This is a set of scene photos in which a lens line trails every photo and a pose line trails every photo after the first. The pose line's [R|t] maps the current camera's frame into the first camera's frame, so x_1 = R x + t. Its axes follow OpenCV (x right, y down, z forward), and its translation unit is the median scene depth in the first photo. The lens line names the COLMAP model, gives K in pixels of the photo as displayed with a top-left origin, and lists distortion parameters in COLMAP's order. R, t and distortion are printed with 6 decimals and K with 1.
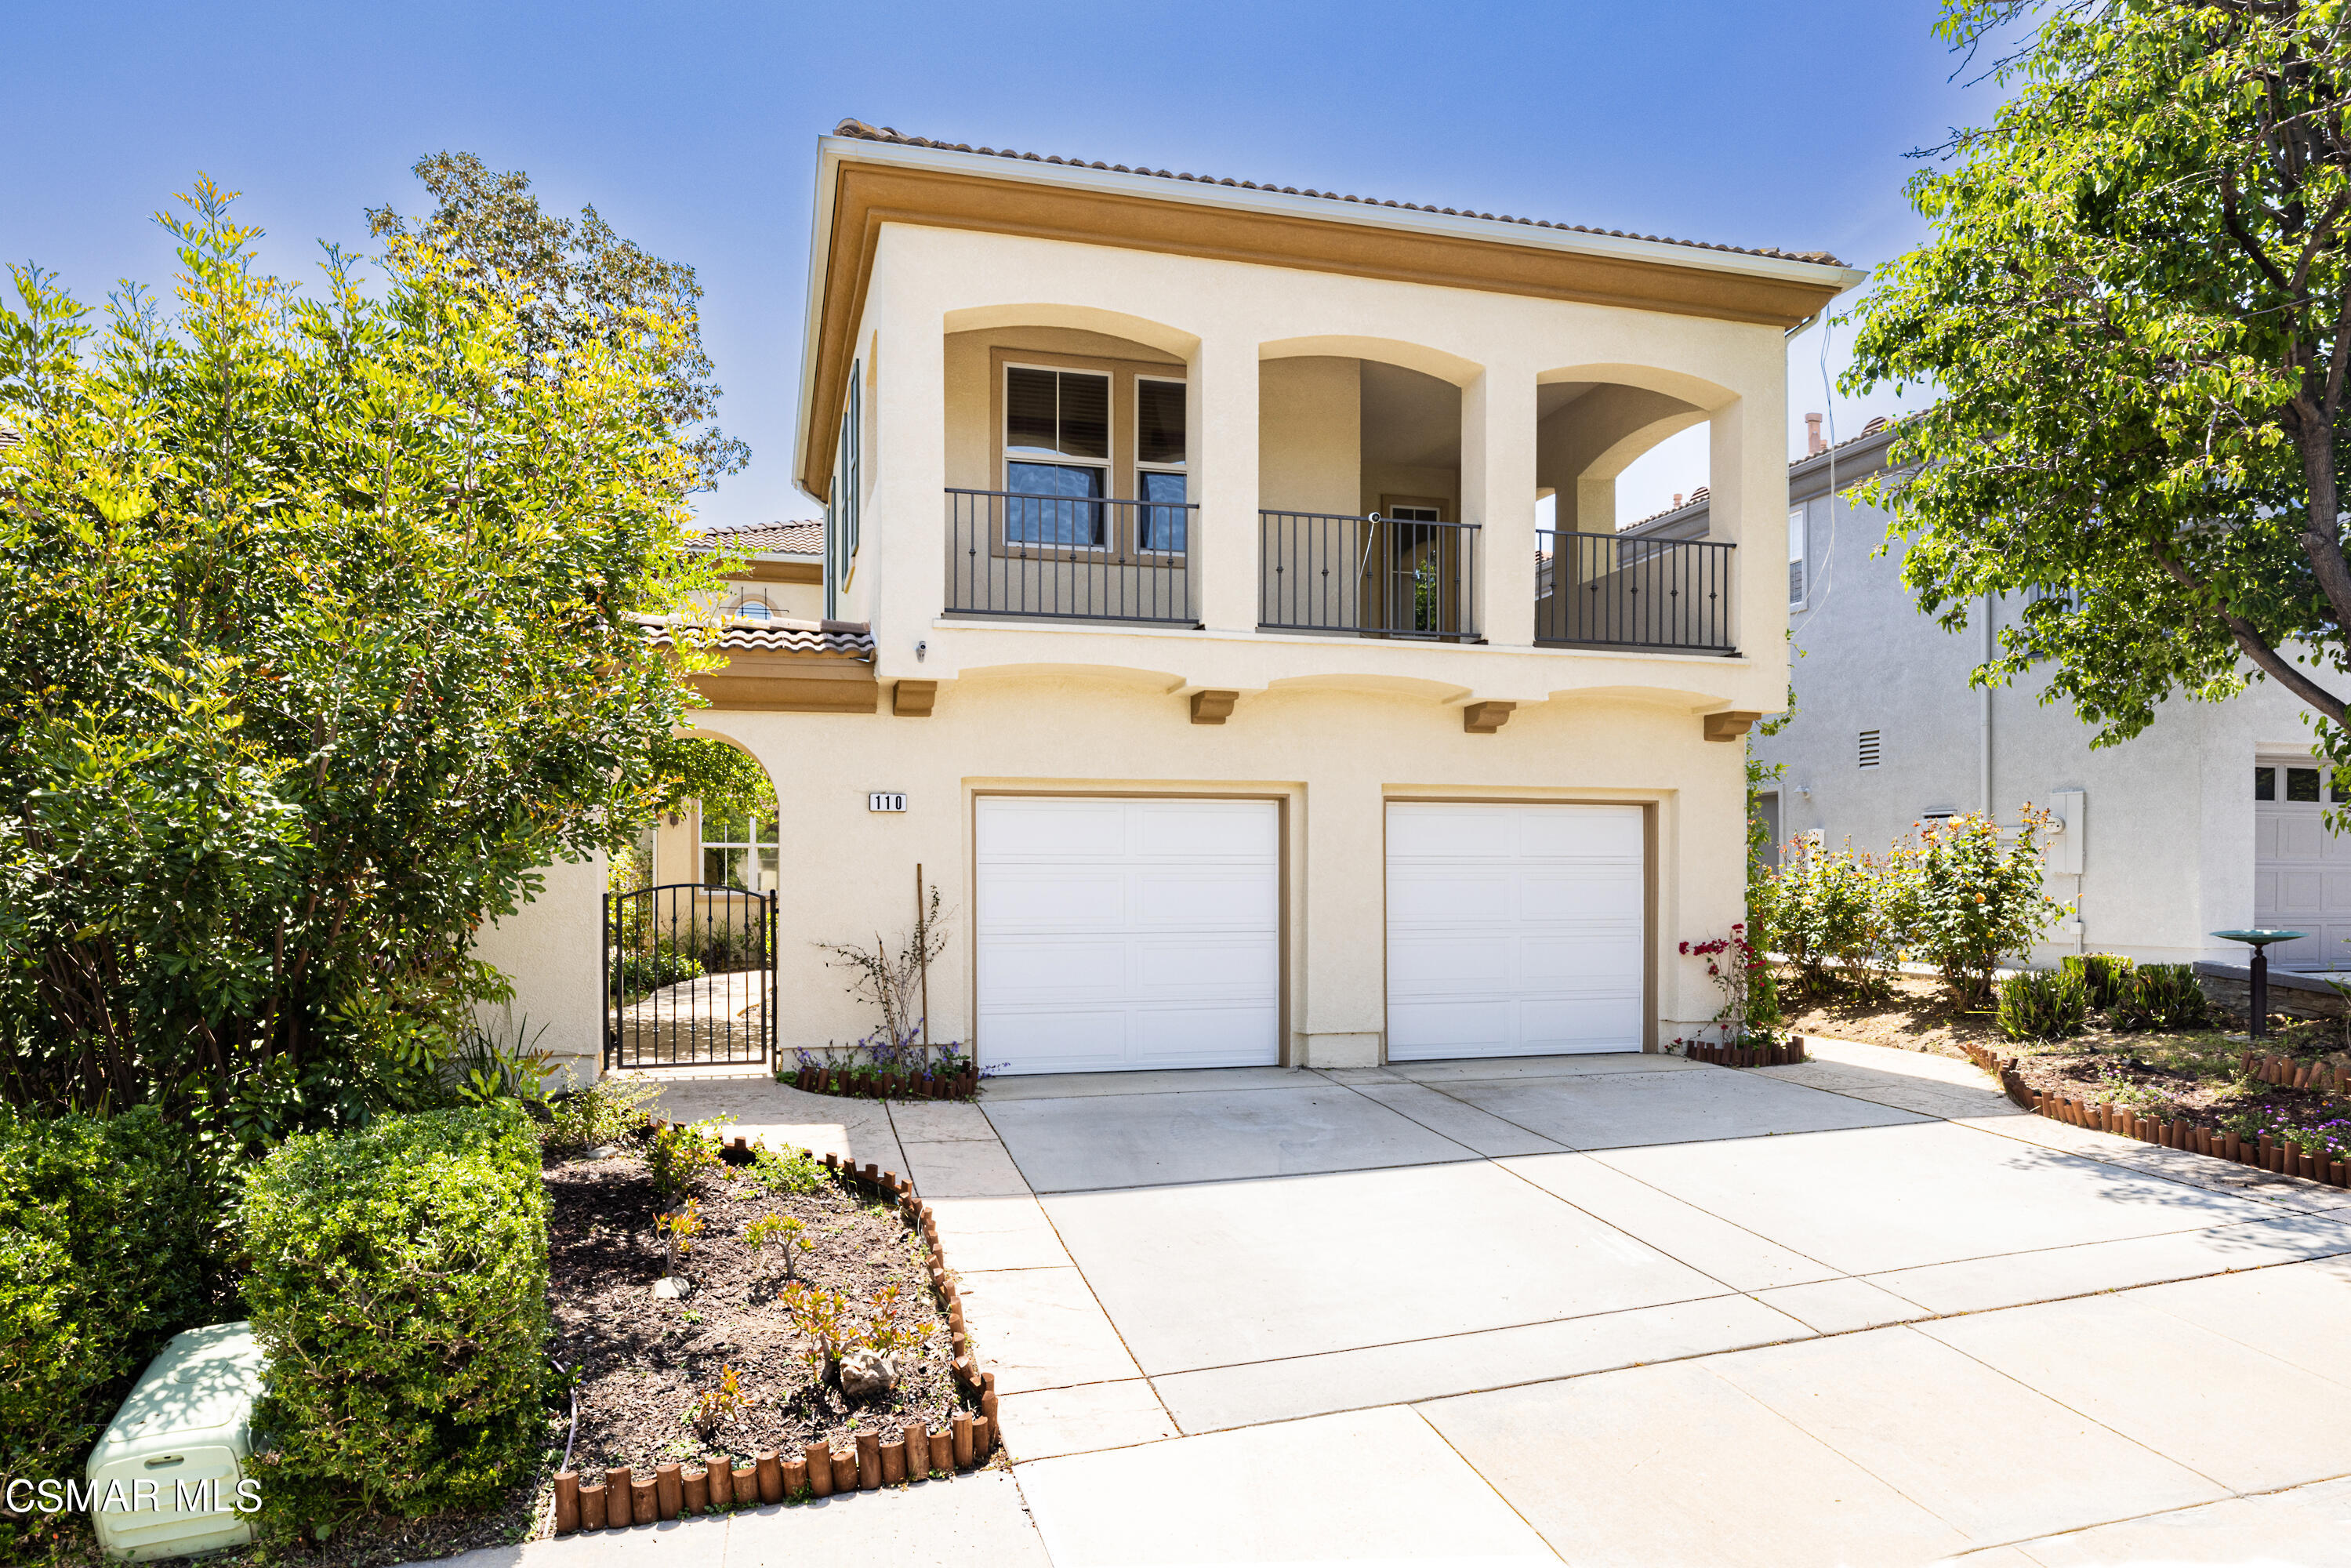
lens RADIAL K [[1404.9, 0, 1093.8], [0, 1404.9, 785.0], [0, 0, 1]] dist [-0.002631, -0.003810]
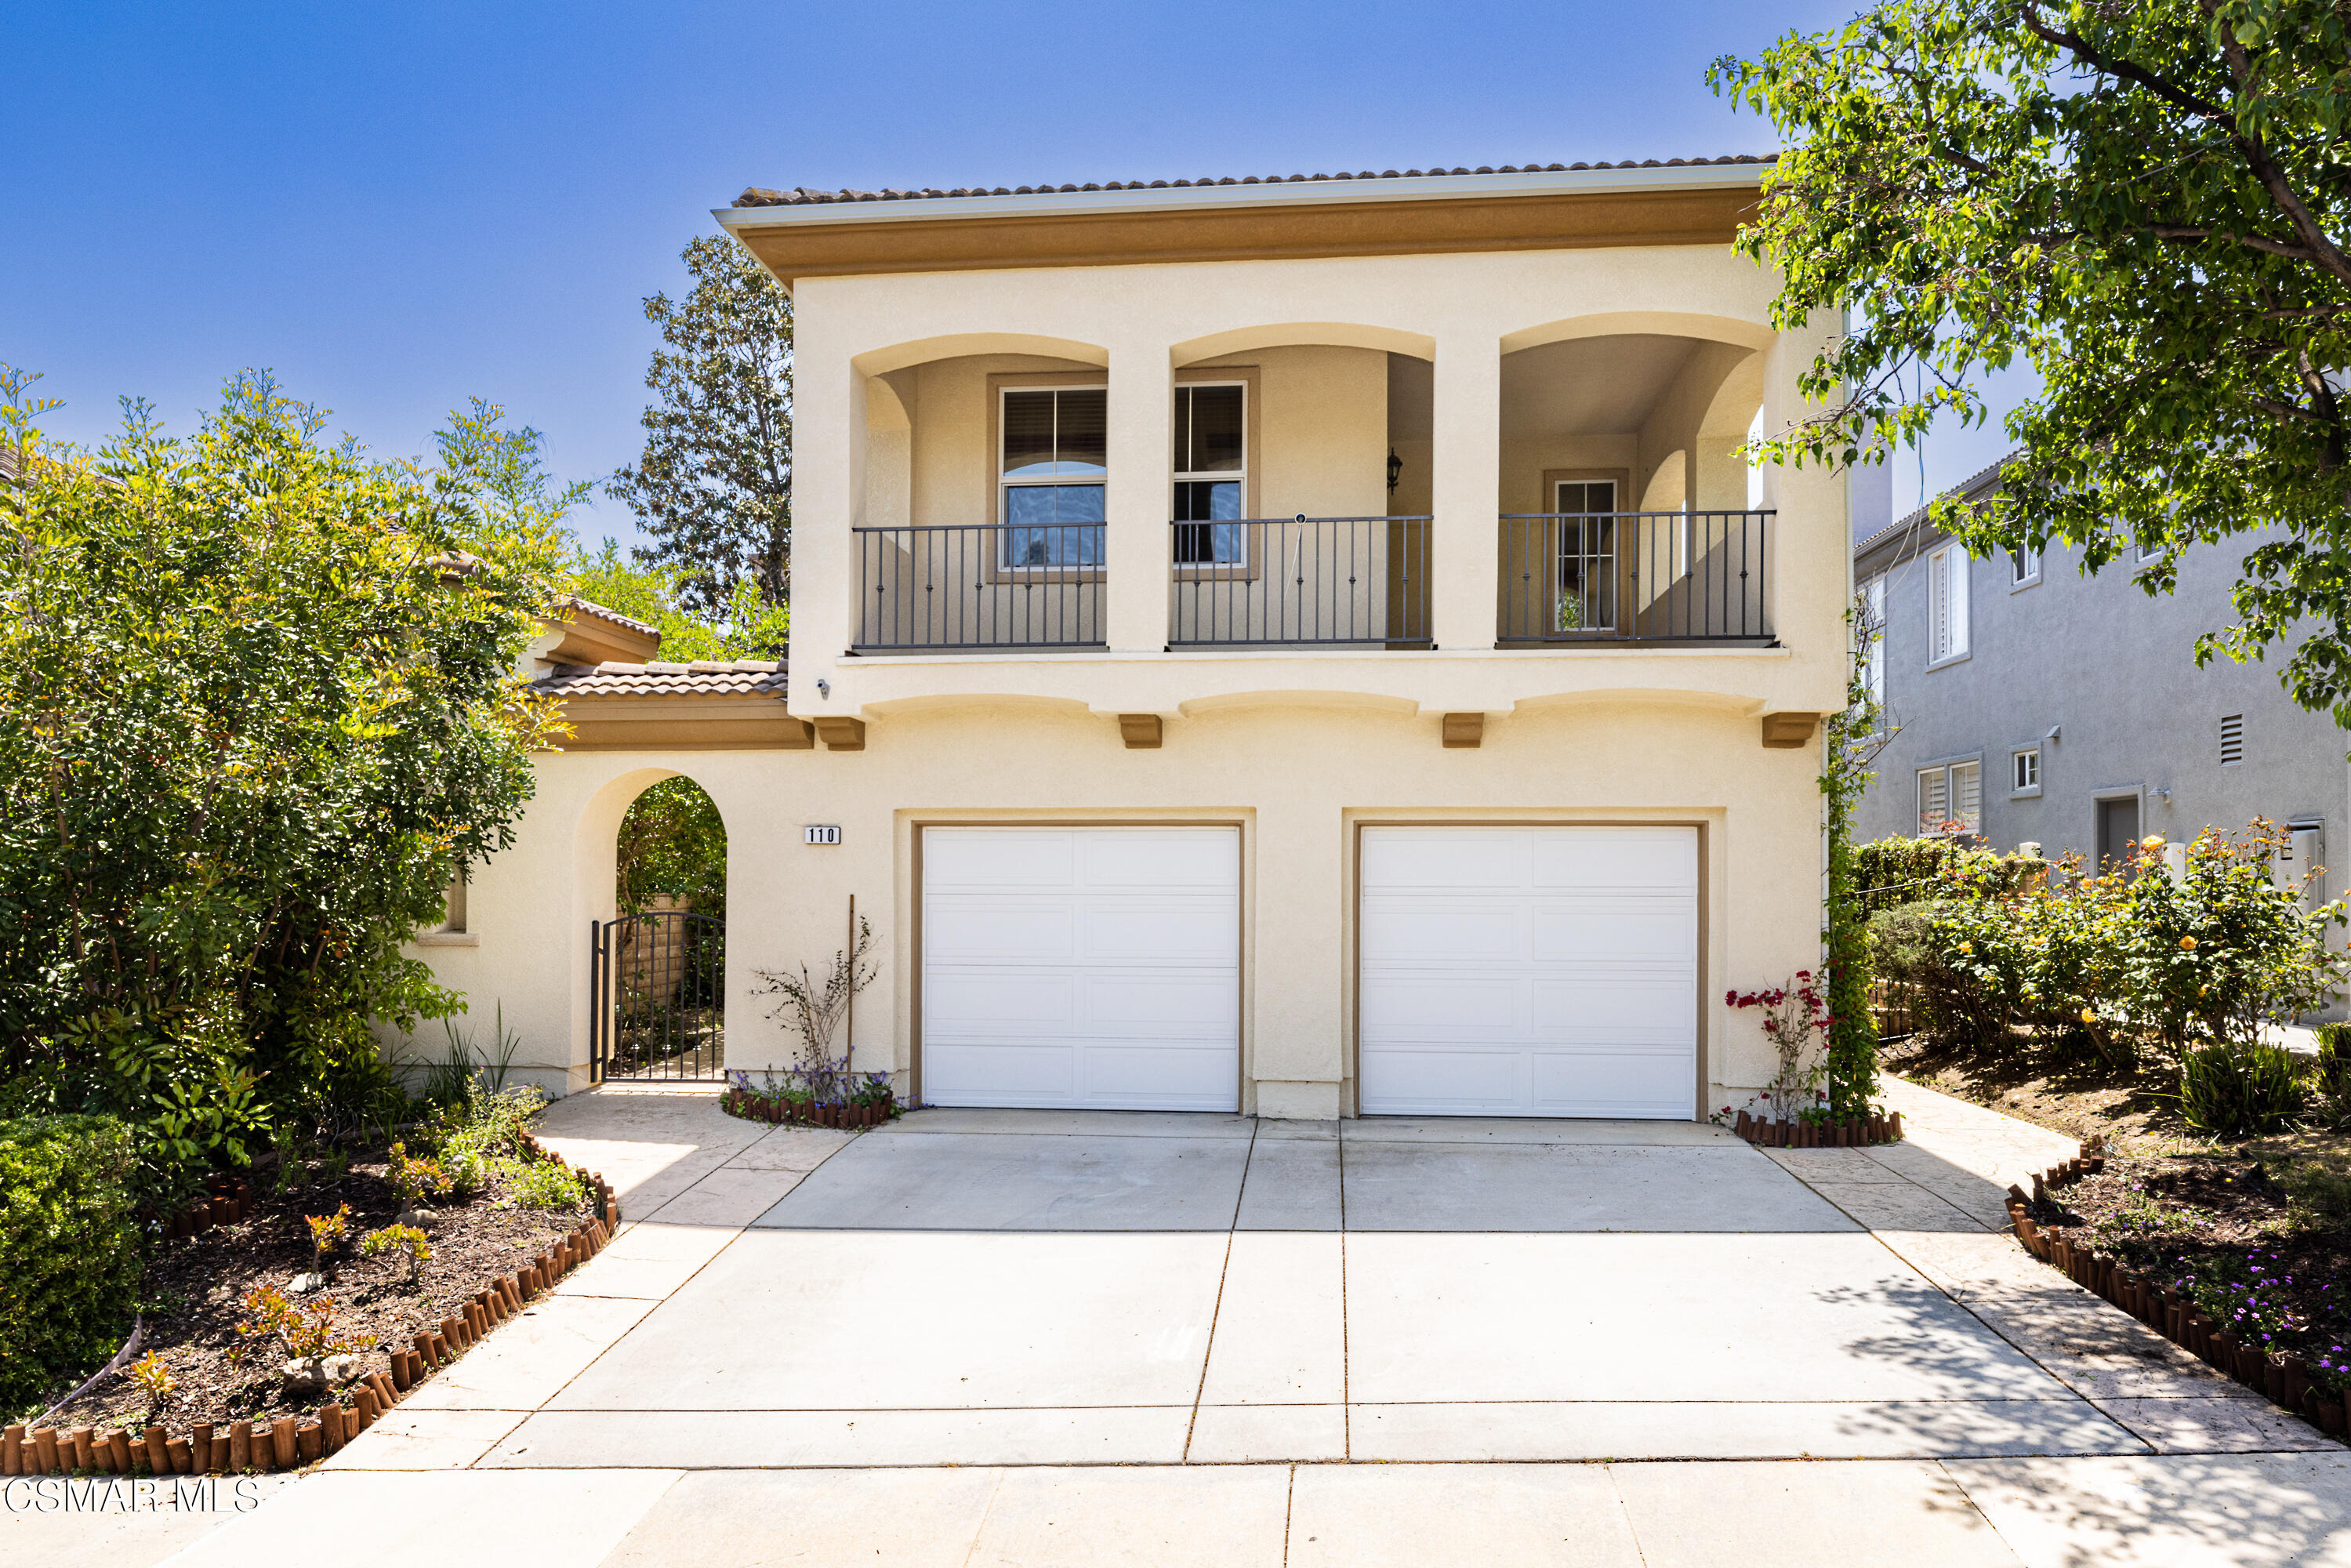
lens RADIAL K [[1404.9, 0, 1178.6], [0, 1404.9, 785.3], [0, 0, 1]] dist [-0.002631, -0.003810]
pose [[0.940190, -0.024367, -0.339779, 0.431803], [0.016364, 0.999518, -0.026400, 0.007131], [0.340258, 0.019260, 0.940135, 0.112328]]
